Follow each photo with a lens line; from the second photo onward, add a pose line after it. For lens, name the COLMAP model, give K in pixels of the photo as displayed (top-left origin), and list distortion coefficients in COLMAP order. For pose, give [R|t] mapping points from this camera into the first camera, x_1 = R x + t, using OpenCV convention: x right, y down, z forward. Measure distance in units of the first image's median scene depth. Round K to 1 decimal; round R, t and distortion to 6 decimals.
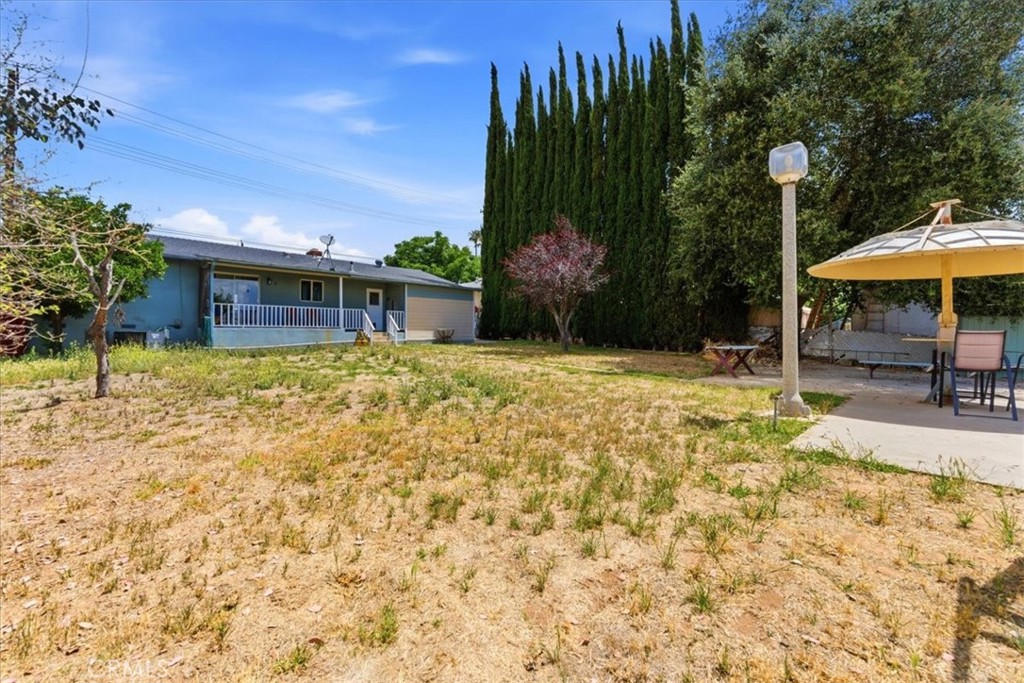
lens RADIAL K [[424.4, 0, 512.0], [0, 424.4, 341.5], [0, 0, 1]] dist [-0.000510, -0.000040]
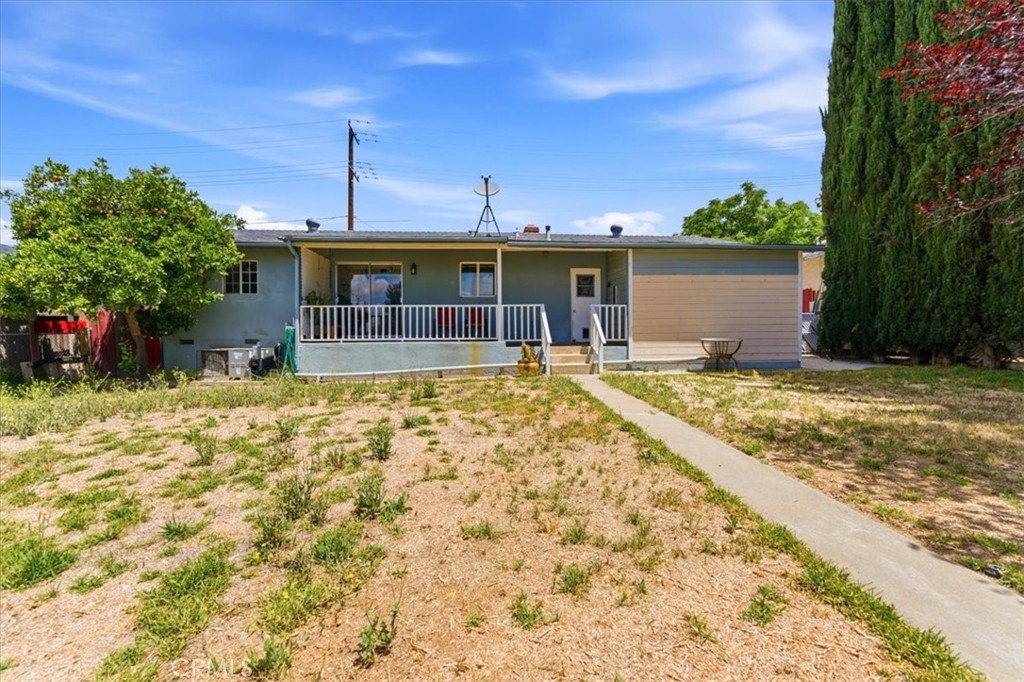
lens RADIAL K [[403.4, 0, 506.3], [0, 403.4, 331.8], [0, 0, 1]] dist [-0.001024, -0.000138]
pose [[0.726878, -0.001061, -0.686766, -0.026299], [-0.005467, 0.999958, -0.007330, -0.033563], [0.686745, 0.009082, 0.726842, 0.530595]]
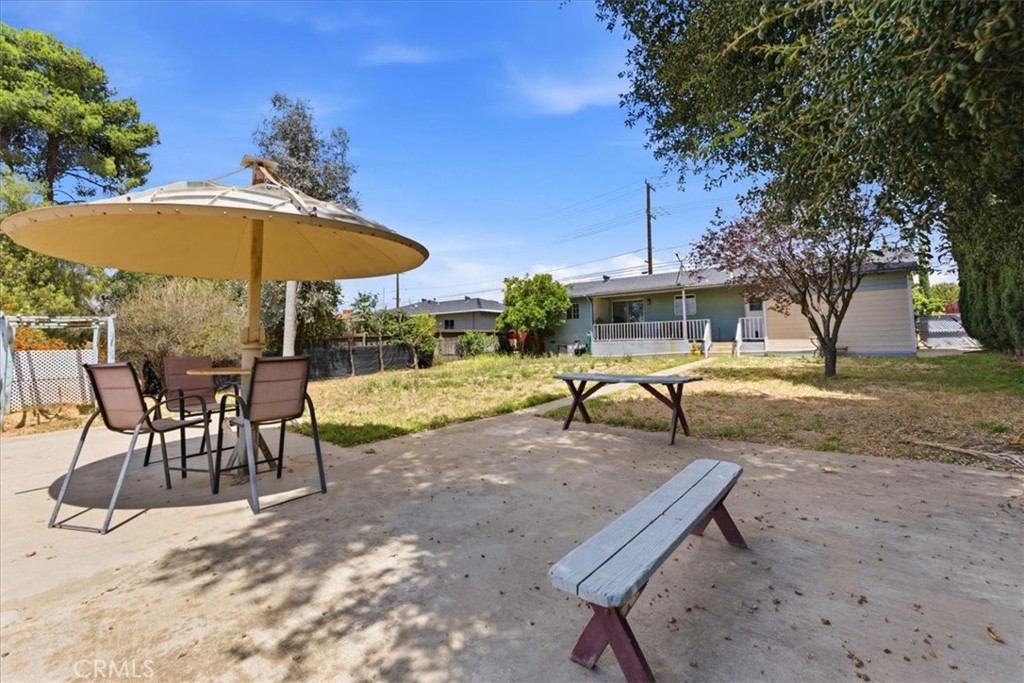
lens RADIAL K [[424.4, 0, 512.0], [0, 424.4, 341.5], [0, 0, 1]] dist [-0.000510, -0.000040]
pose [[0.052510, 0.001481, -0.998619, 0.533850], [0.005355, 0.999984, 0.001765, -0.026506], [0.998606, -0.005440, 0.052501, 0.443365]]
